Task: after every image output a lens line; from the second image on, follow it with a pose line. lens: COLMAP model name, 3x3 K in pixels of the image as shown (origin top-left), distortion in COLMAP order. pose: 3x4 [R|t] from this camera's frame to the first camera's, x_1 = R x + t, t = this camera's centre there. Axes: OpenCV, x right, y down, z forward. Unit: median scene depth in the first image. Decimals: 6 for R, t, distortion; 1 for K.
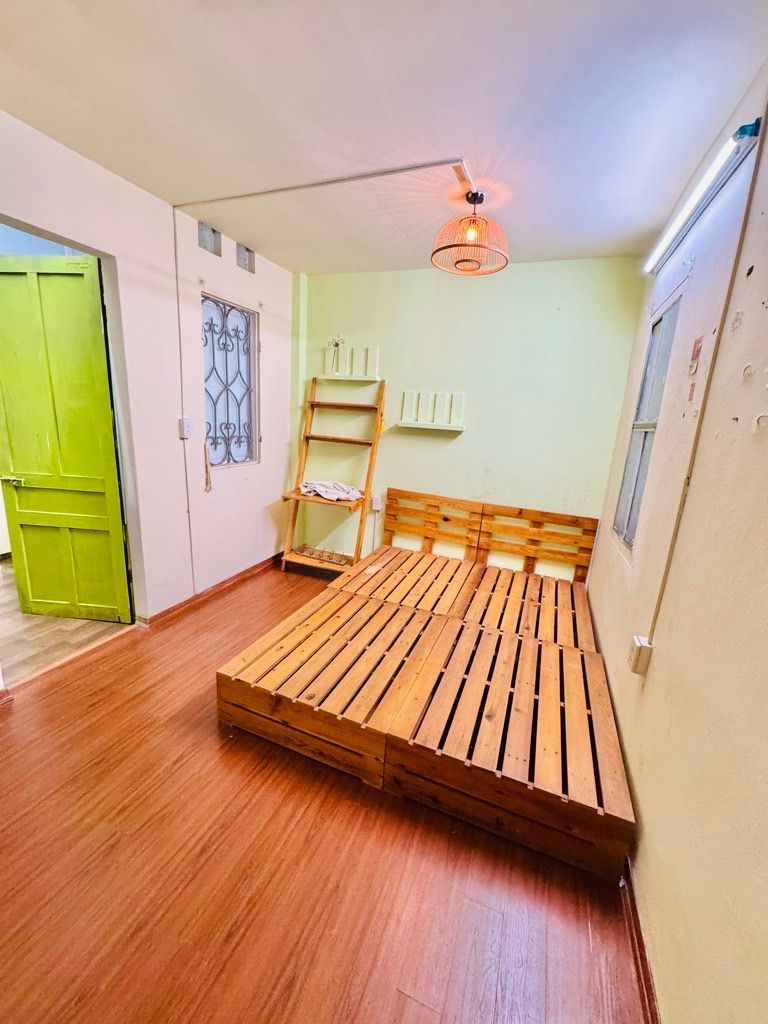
lens RADIAL K [[405.1, 0, 381.5], [0, 405.1, 508.0], [0, 0, 1]] dist [-0.003926, 0.001123]
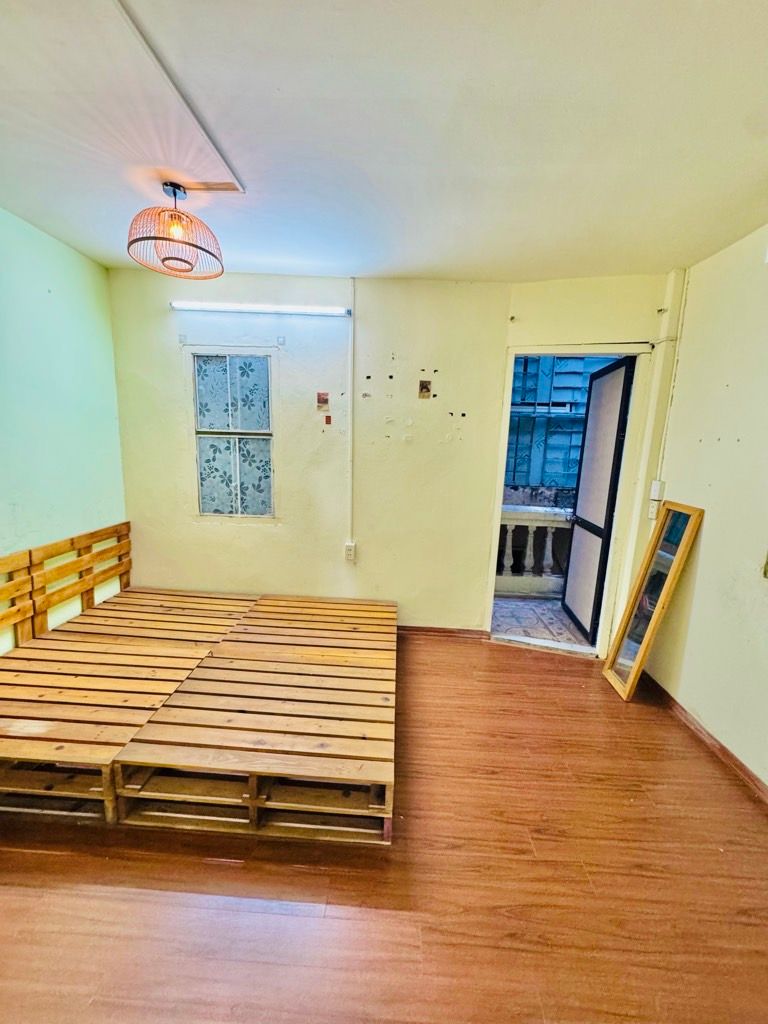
lens RADIAL K [[405.1, 0, 382.9], [0, 405.1, 512.4], [0, 0, 1]] dist [-0.003926, 0.001123]
pose [[-0.319726, -0.242977, 0.915826, -0.576967], [0.160179, 0.938789, 0.304989, -0.194306], [-0.933873, 0.244209, -0.261235, 0.631439]]
